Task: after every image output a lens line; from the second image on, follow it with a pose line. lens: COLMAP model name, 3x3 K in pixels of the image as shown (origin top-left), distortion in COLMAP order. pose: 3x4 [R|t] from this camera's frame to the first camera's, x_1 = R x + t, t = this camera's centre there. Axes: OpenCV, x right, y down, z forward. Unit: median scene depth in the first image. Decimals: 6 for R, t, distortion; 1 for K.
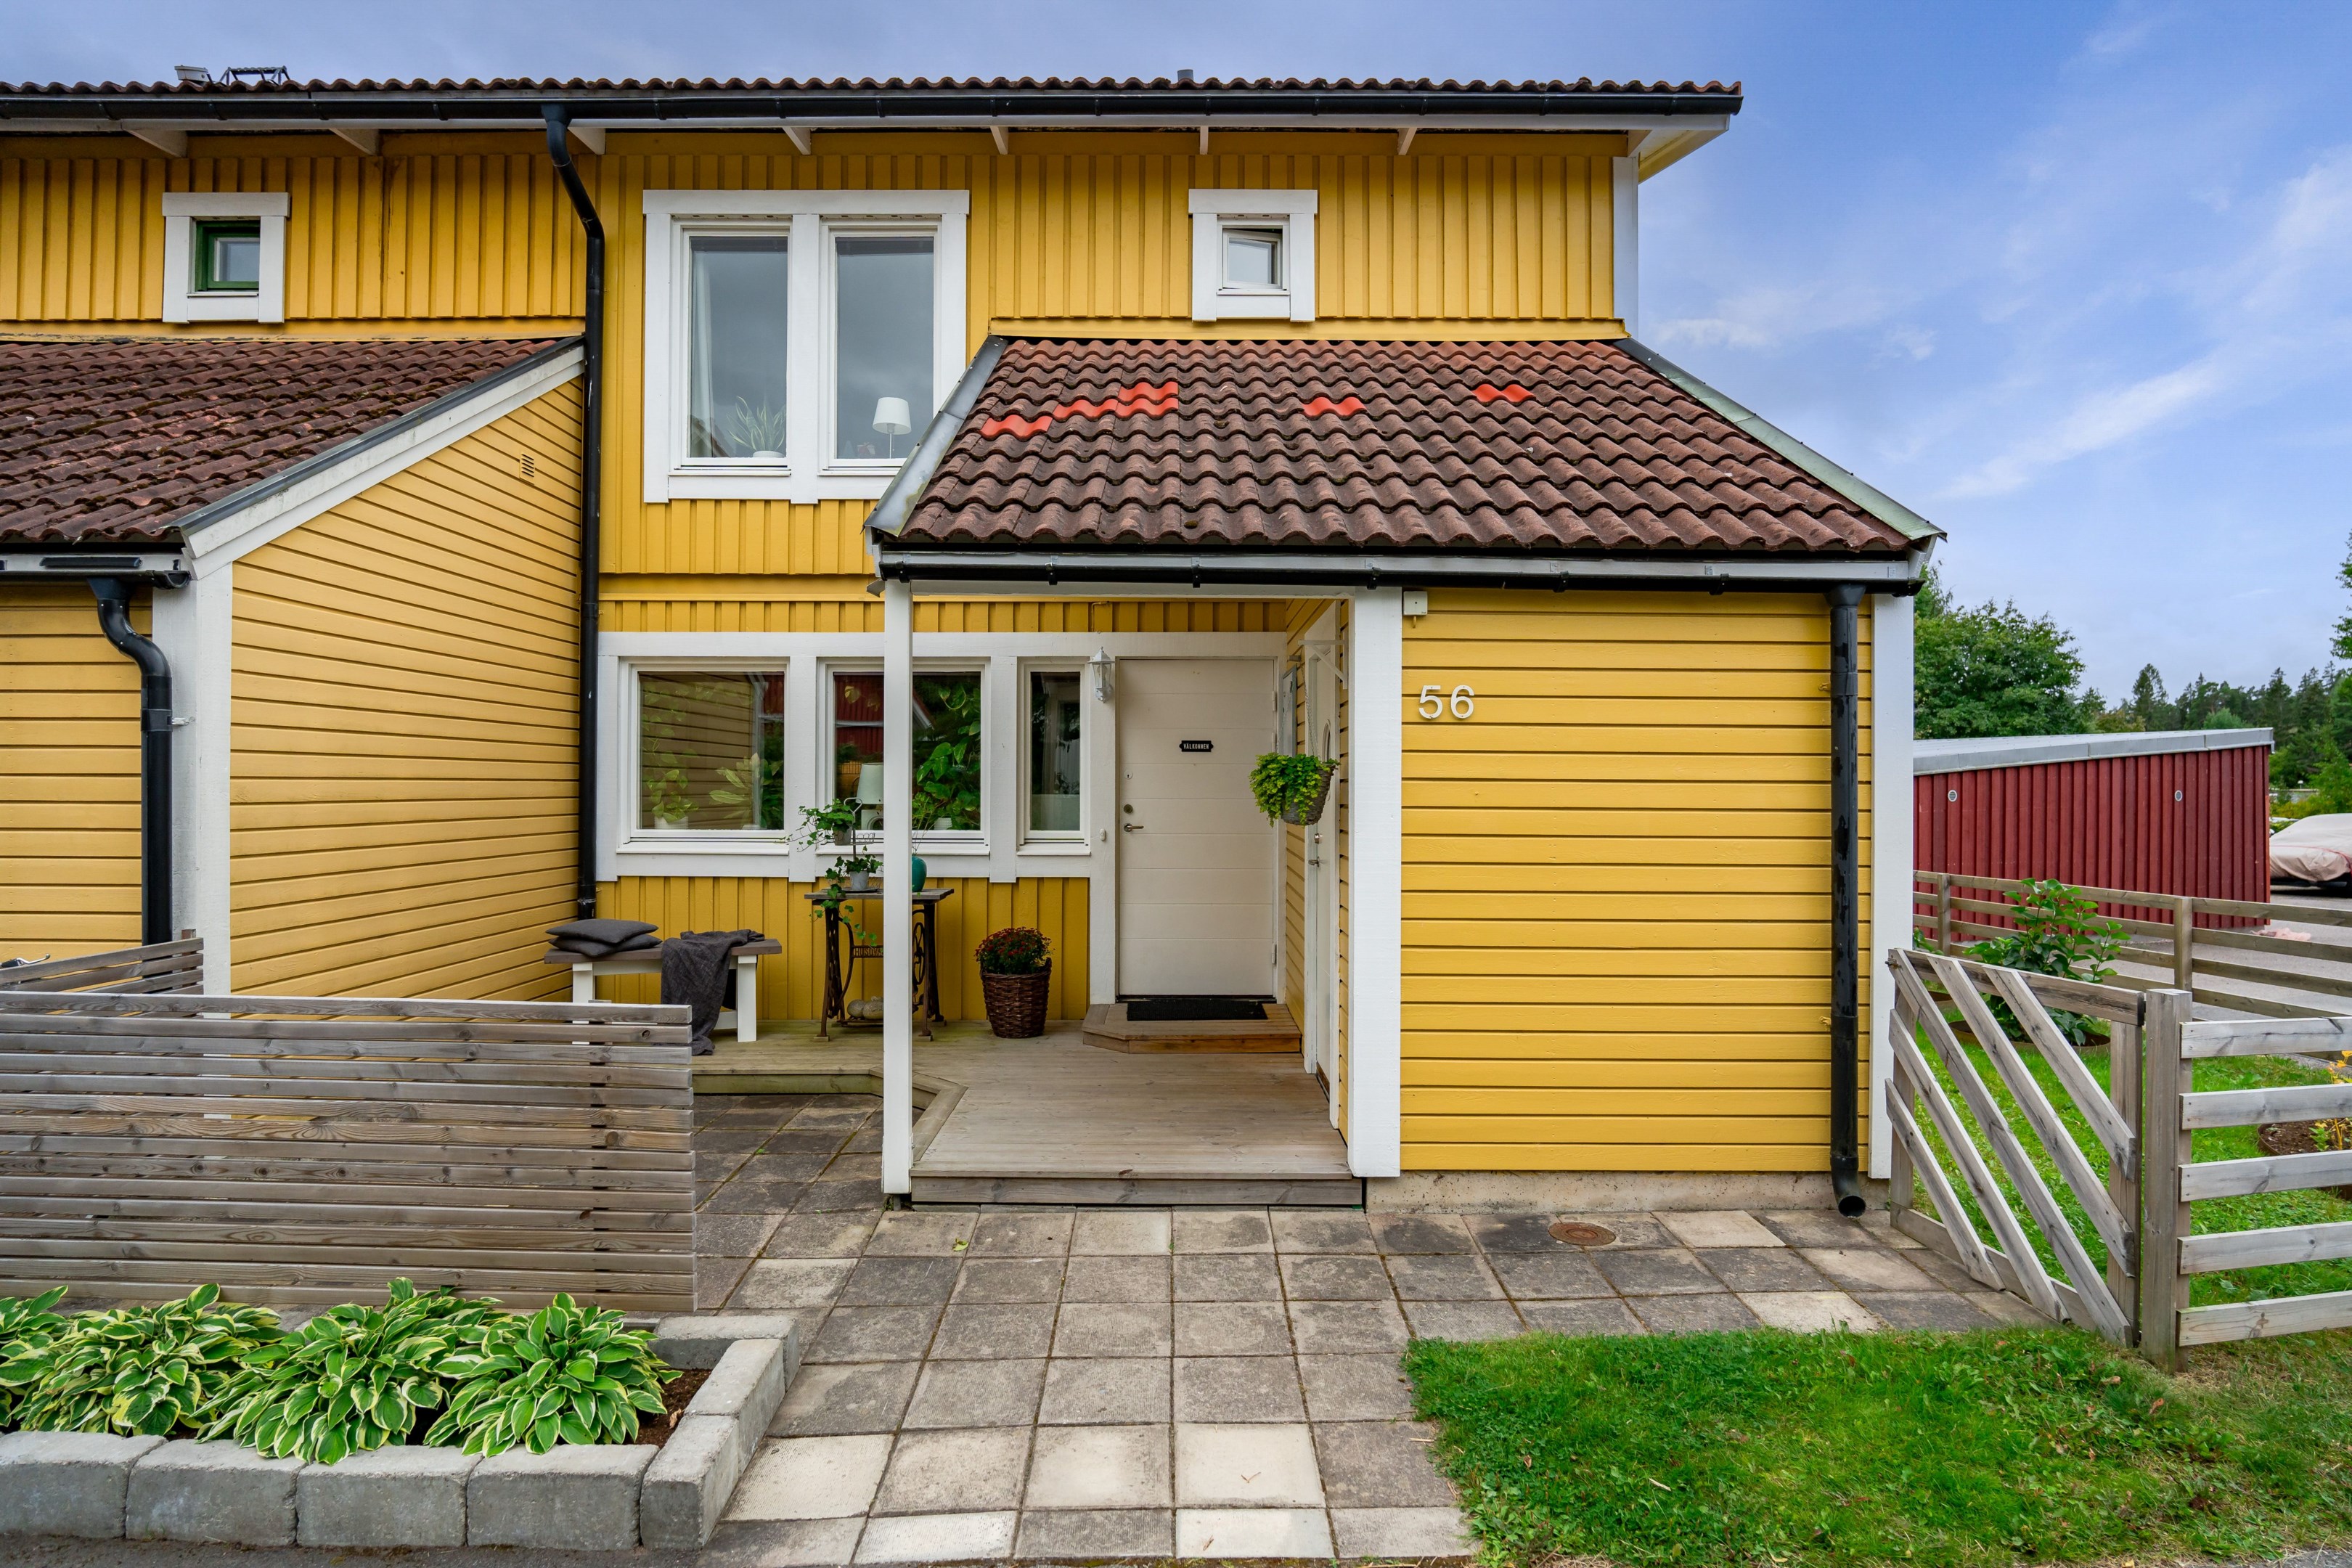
lens RADIAL K [[1275.5, 0, 1183.1], [0, 1275.5, 788.7], [0, 0, 1]] dist [-0.023433, 0.004460]
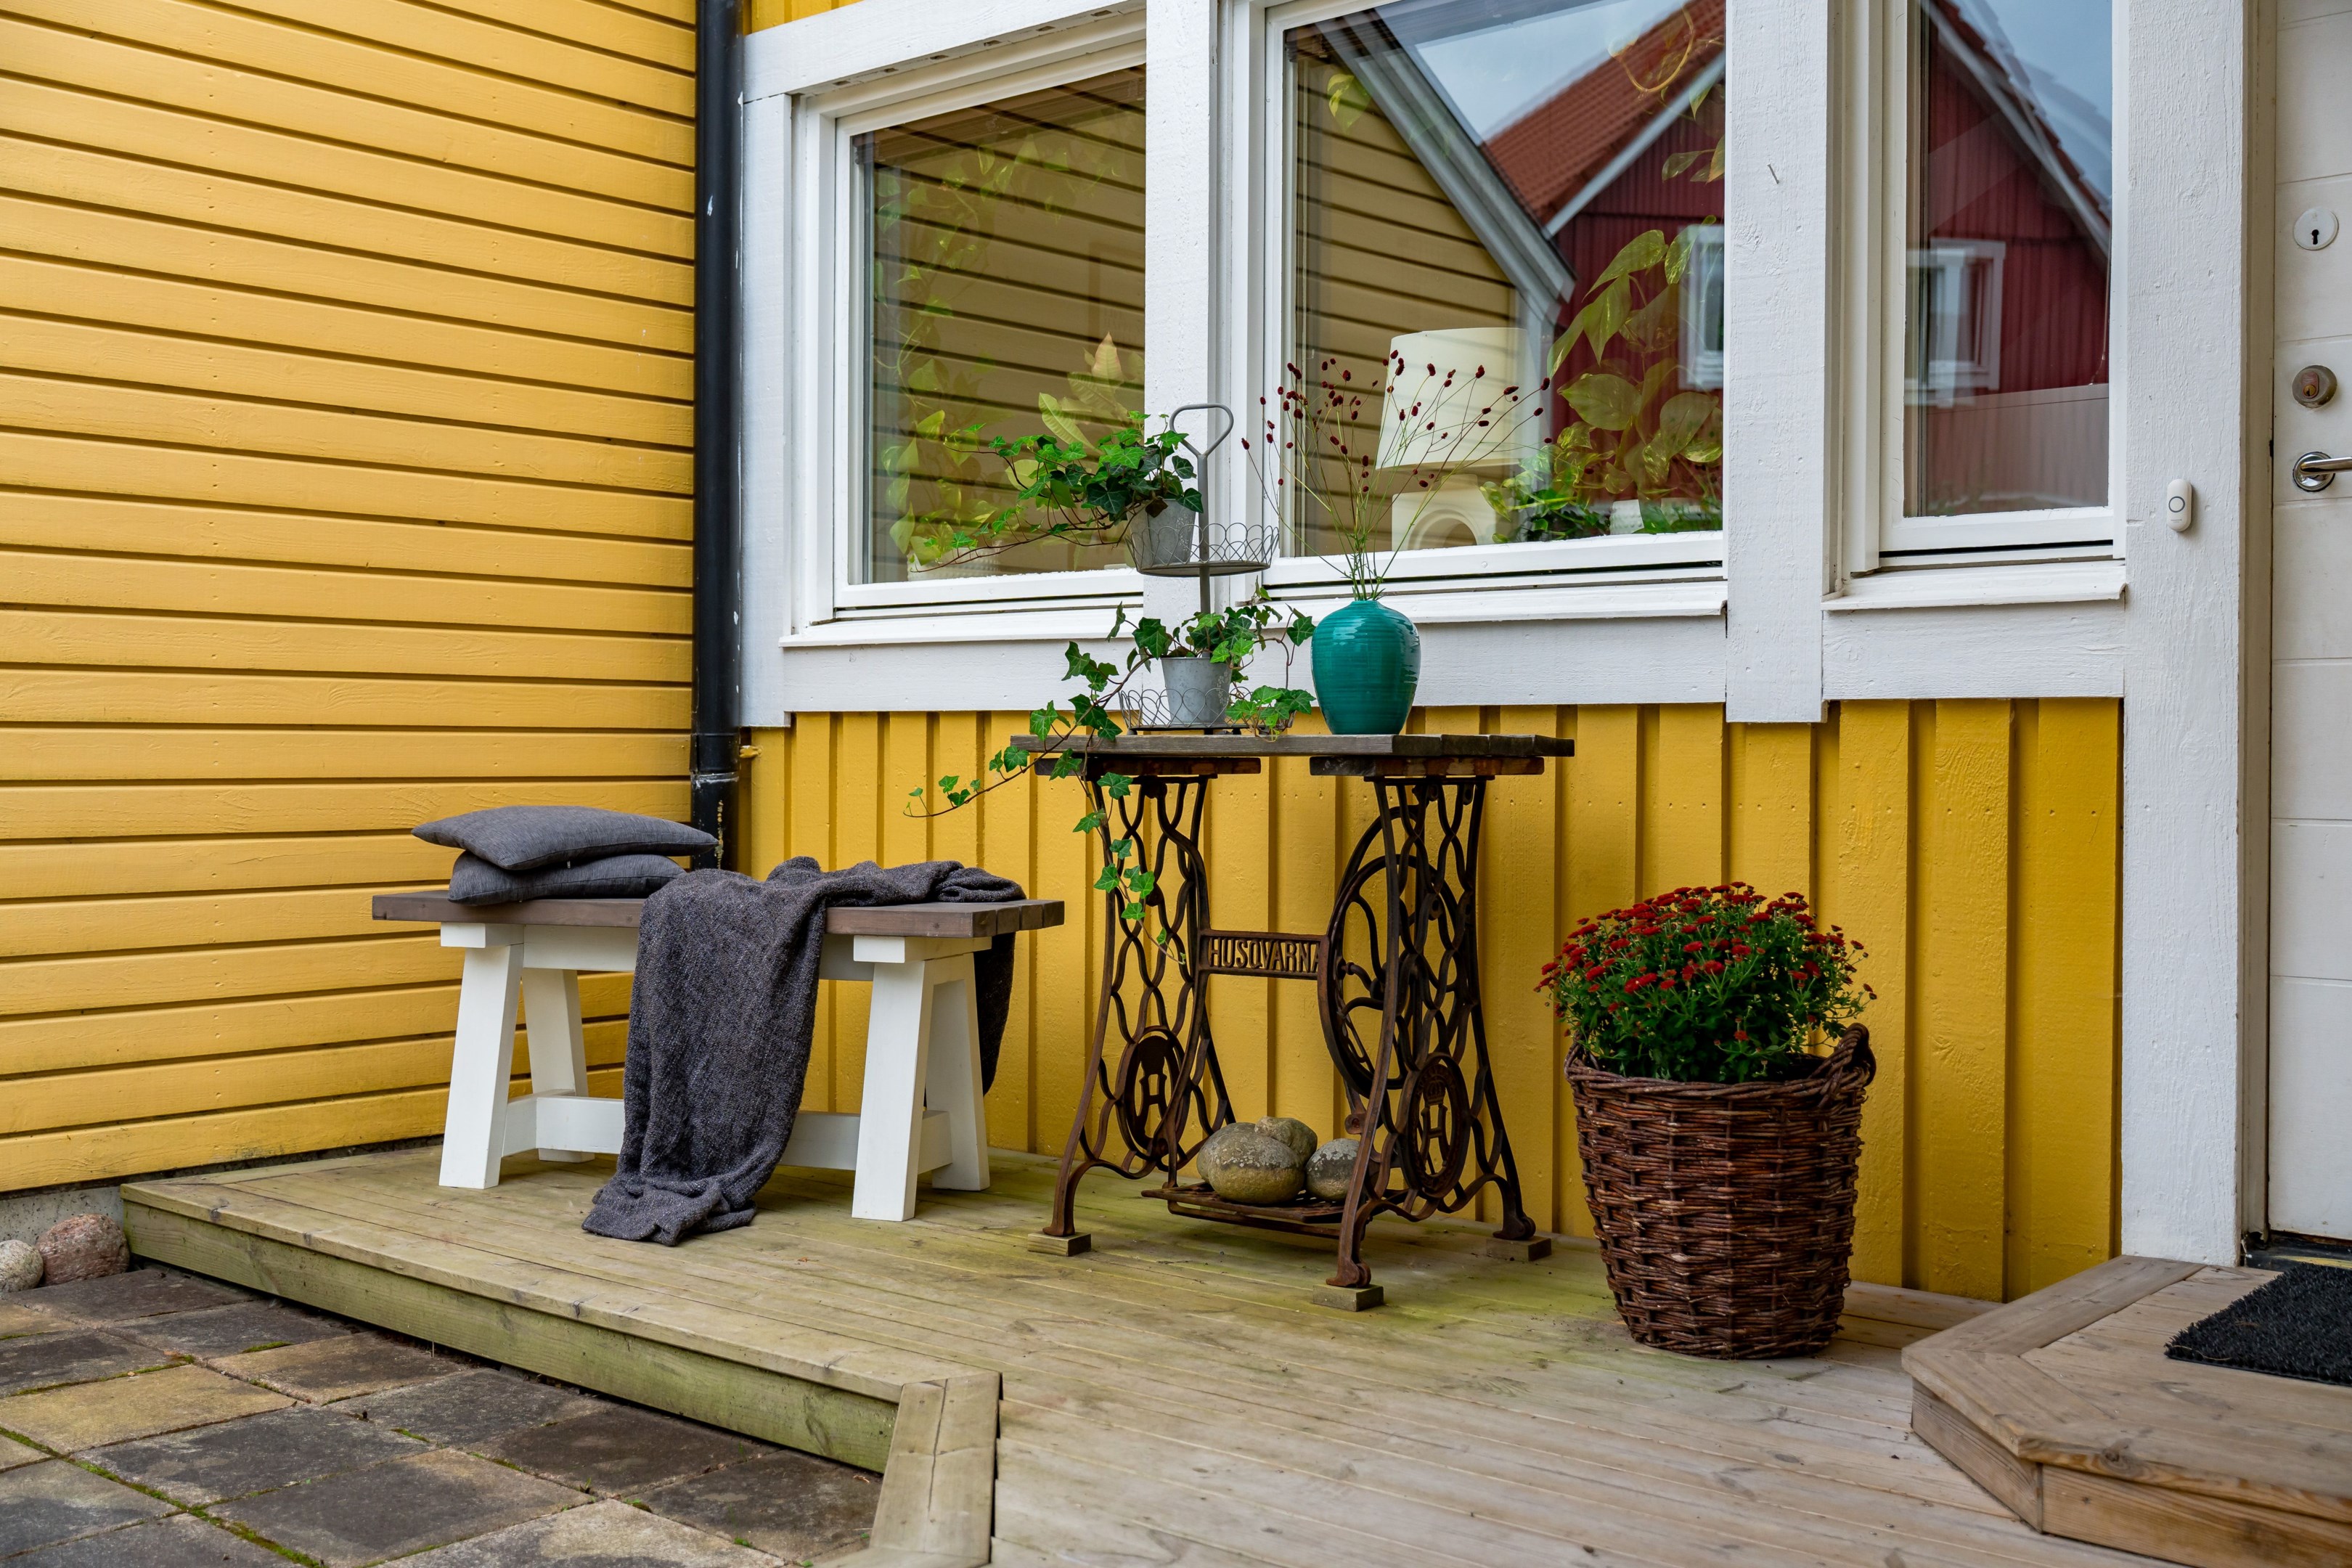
lens RADIAL K [[2419.9, 0, 1178.5], [0, 2419.9, 771.5], [0, 0, 1]] dist [-0.009482, 0.000000]
pose [[0.746300, 0.007377, -0.665569, 0.116923], [-0.001695, 0.999956, 0.009183, 0.104706], [0.665608, -0.005725, 0.746280, 0.746235]]
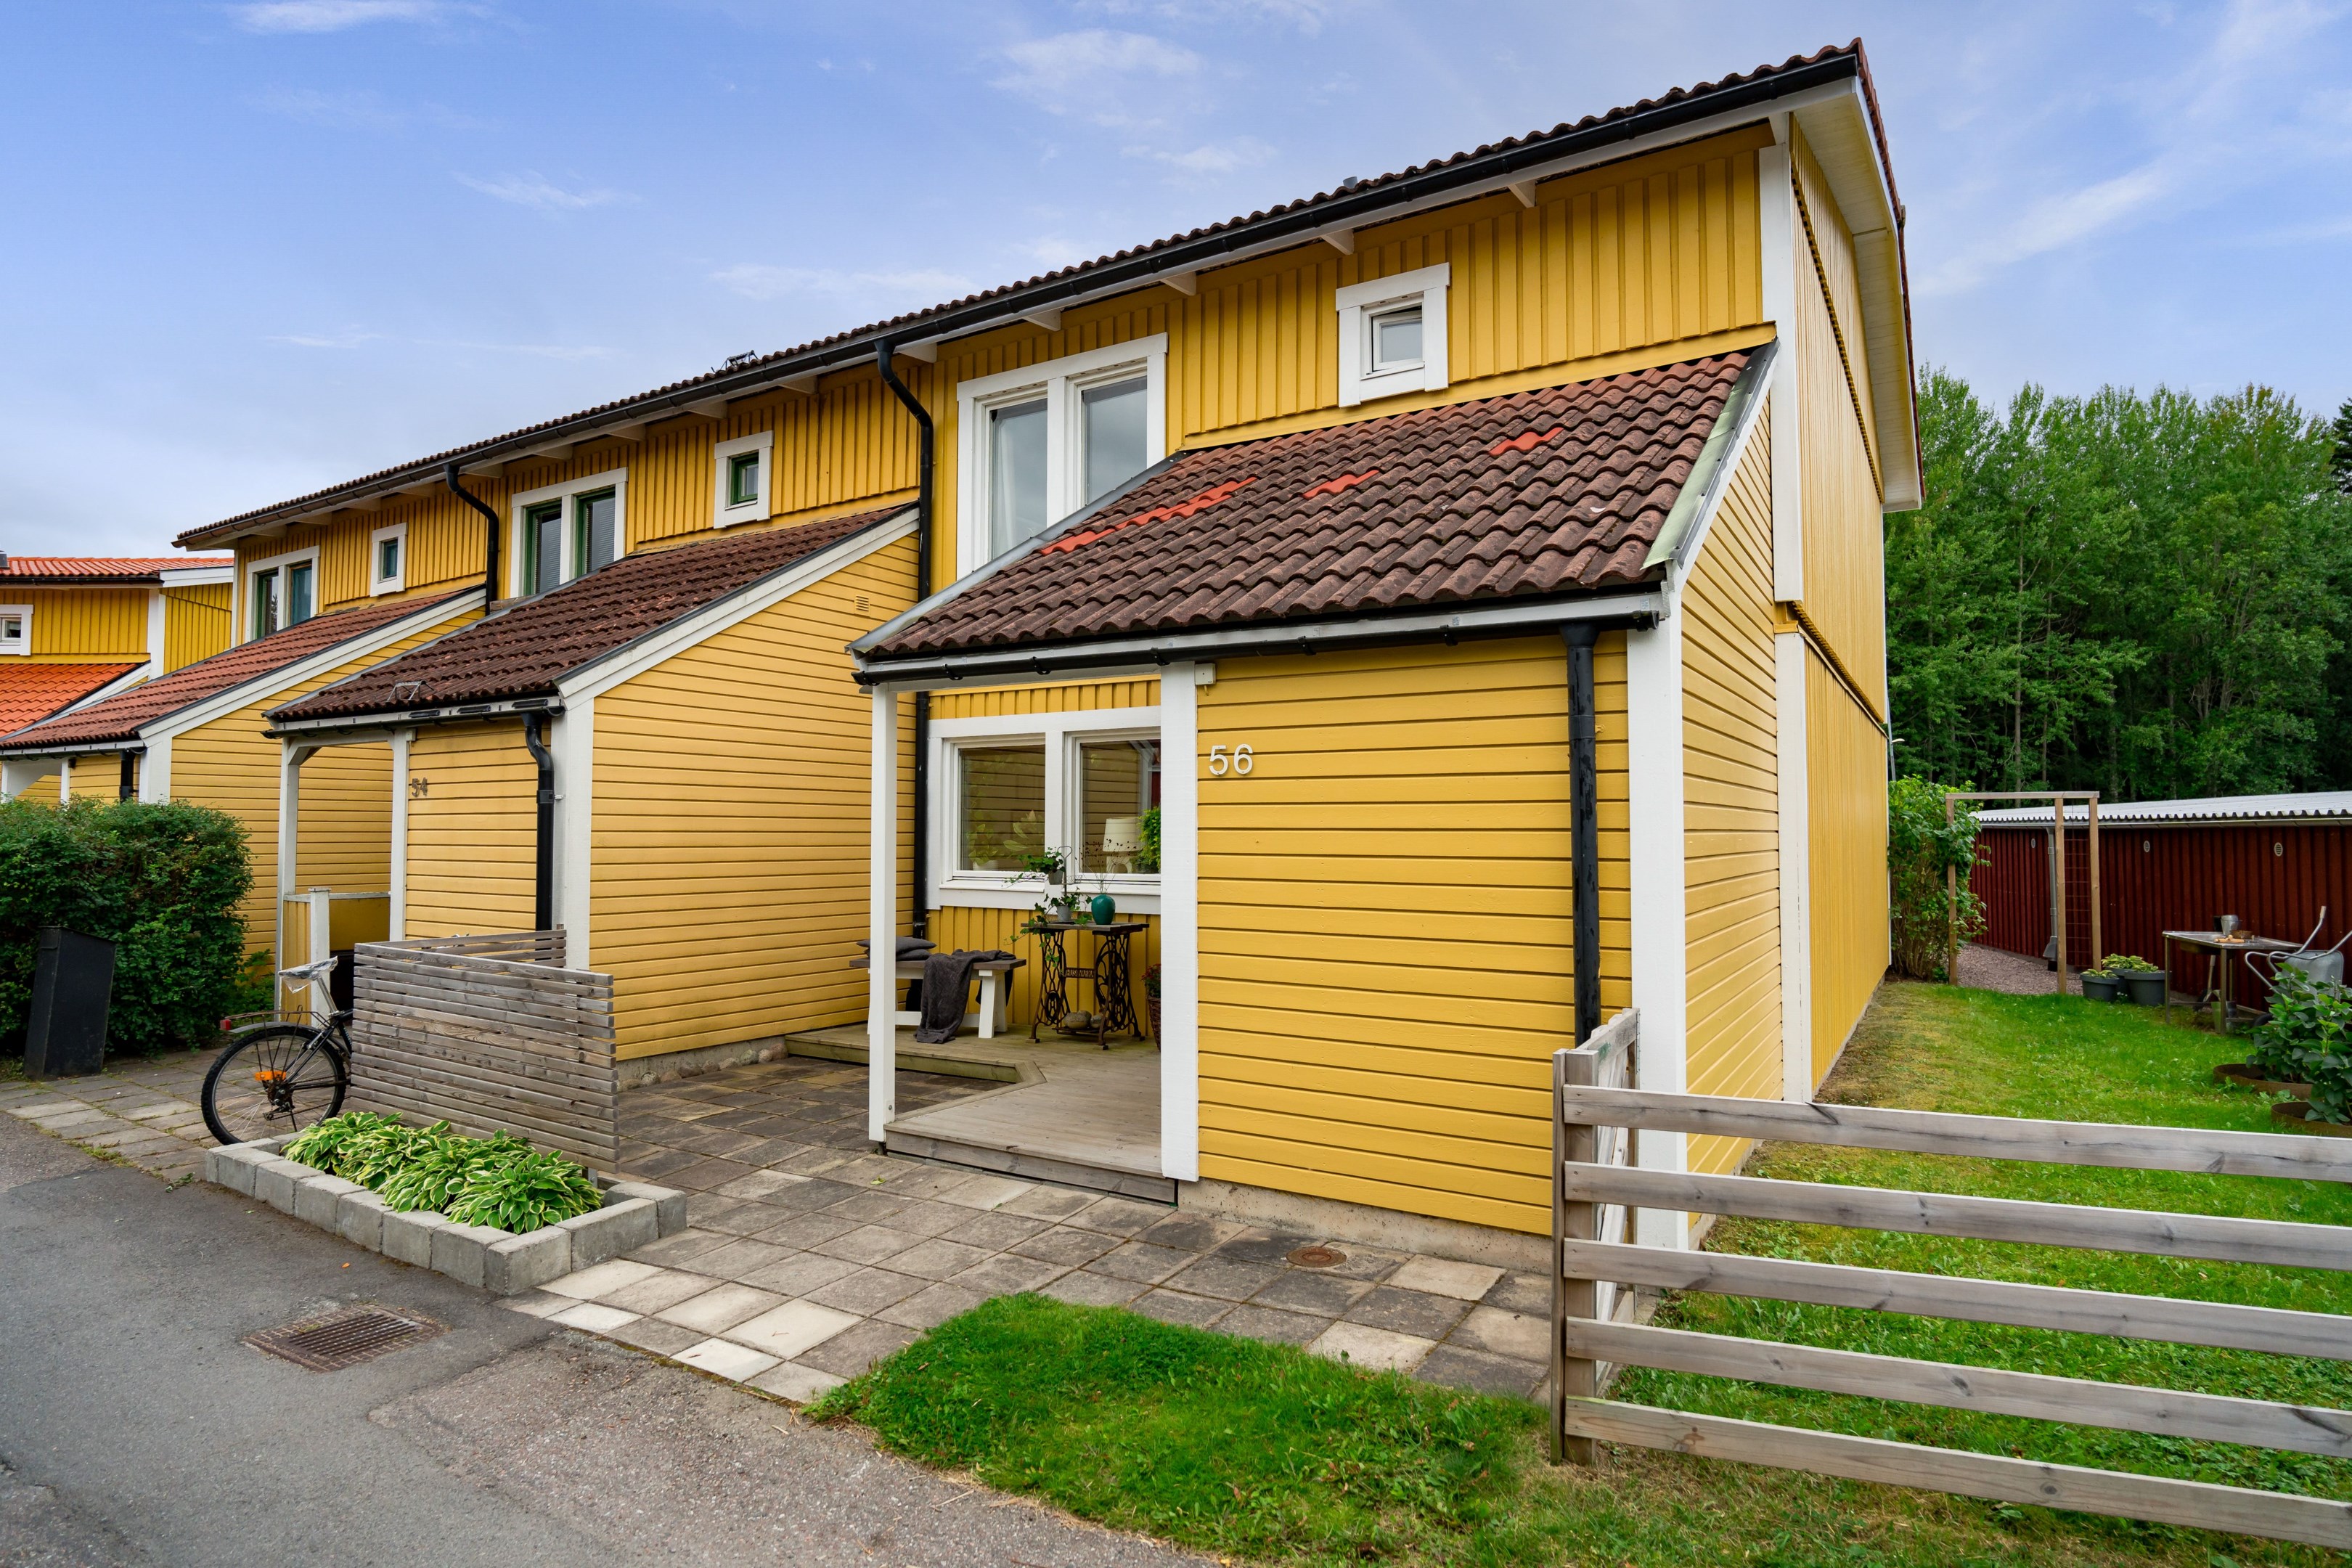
lens RADIAL K [[1275.5, 0, 1179.7], [0, 1275.5, 791.3], [0, 0, 1]] dist [-0.023433, 0.004460]
pose [[0.847304, -0.020509, -0.530712, 0.609202], [0.000096, 0.999260, -0.038462, 0.002233], [0.531108, 0.032538, 0.846679, 0.021398]]
